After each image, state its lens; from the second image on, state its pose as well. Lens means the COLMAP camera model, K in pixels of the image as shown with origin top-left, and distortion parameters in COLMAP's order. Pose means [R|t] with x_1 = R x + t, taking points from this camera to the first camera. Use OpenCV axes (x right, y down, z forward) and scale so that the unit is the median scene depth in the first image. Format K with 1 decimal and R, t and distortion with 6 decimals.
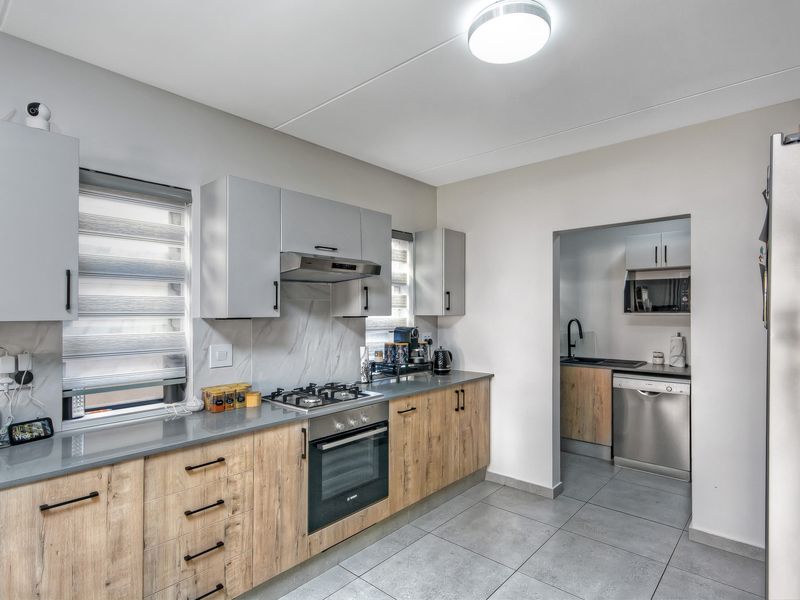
lens RADIAL K [[432.0, 0, 398.6], [0, 432.0, 310.9], [0, 0, 1]] dist [0.001085, 0.001699]
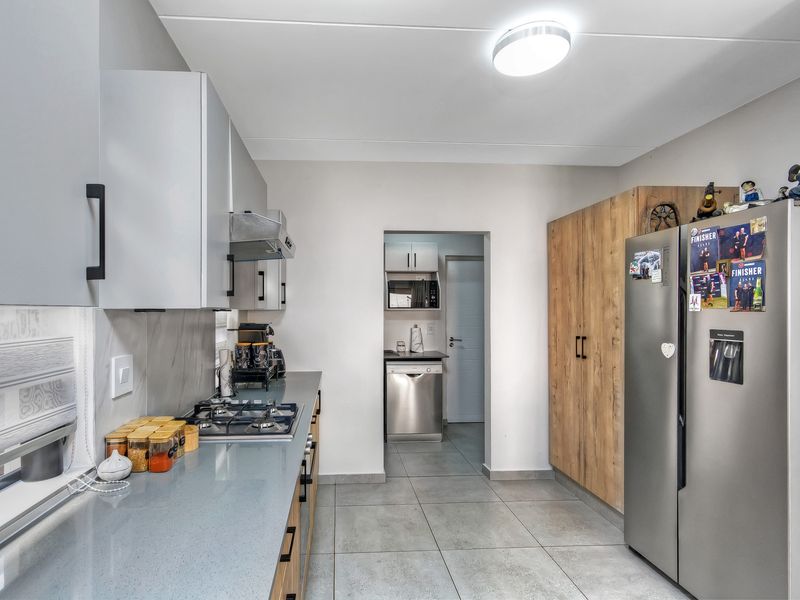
lens RADIAL K [[442.8, 0, 359.3], [0, 442.8, 314.1], [0, 0, 1]] dist [-0.003526, -0.000078]
pose [[0.710212, -0.005971, 0.703963, -0.509525], [0.002283, 0.999978, 0.006179, 0.016937], [-0.703984, -0.002781, 0.710210, 0.309703]]
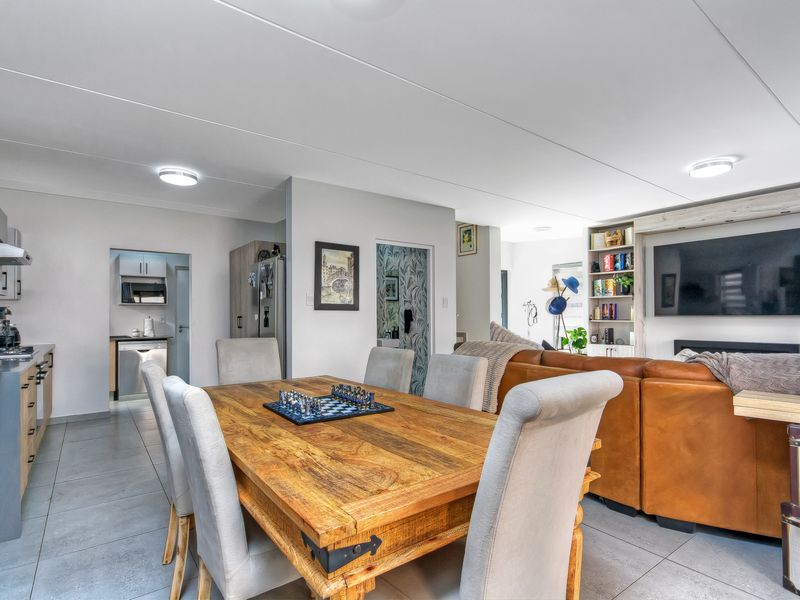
lens RADIAL K [[427.0, 0, 422.2], [0, 427.0, 309.2], [0, 0, 1]] dist [-0.000161, -0.000067]
pose [[0.177958, 0.015335, 0.983919, -1.106046], [0.014703, 0.999726, -0.018241, 0.097430], [-0.983928, 0.017713, 0.177683, -0.454360]]
